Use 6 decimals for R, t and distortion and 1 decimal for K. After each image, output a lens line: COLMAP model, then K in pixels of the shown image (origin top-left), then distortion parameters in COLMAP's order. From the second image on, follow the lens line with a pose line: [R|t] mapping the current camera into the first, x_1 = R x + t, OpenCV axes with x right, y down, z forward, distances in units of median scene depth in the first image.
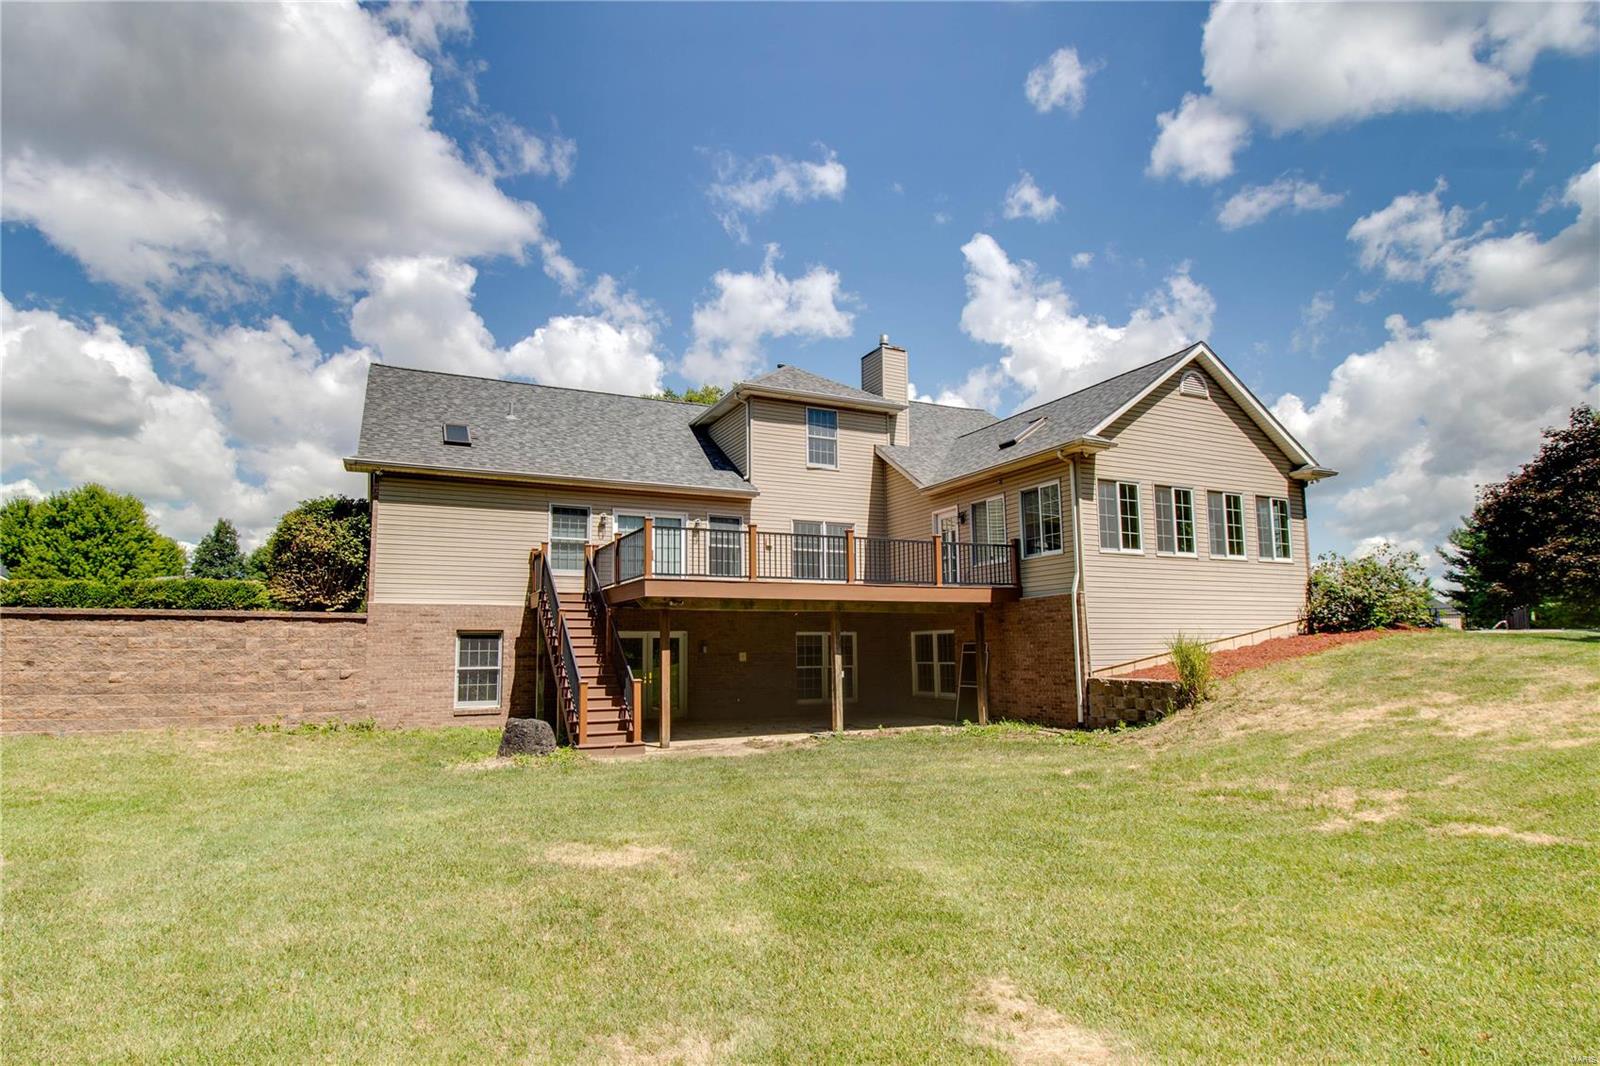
lens RADIAL K [[708.1, 0, 704.2], [0, 708.1, 520.7], [0, 0, 1]] dist [-0.012452, 0.000101]
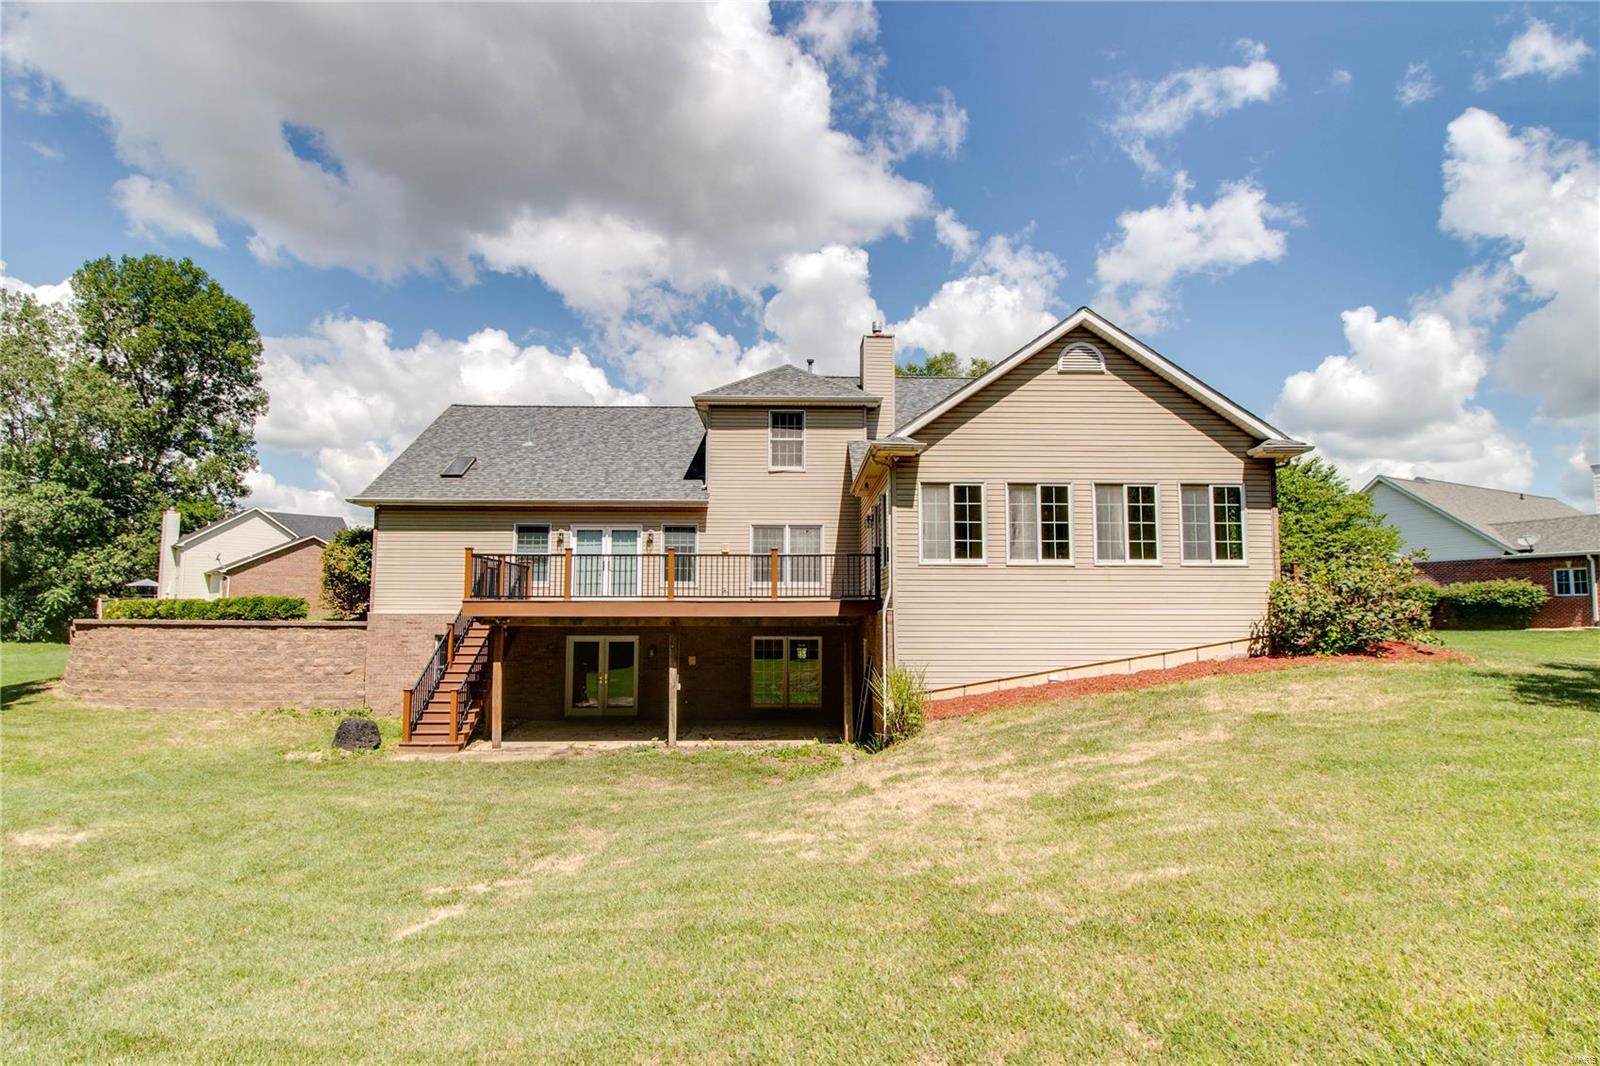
lens RADIAL K [[719.4, 0, 771.2], [0, 719.4, 503.3], [0, 0, 1]] dist [-0.003764, -0.000856]
pose [[0.938071, -0.049624, -0.342871, 0.634737], [0.053819, 0.998547, 0.002724, -0.042276], [0.342237, -0.021008, 0.939379, 0.056421]]
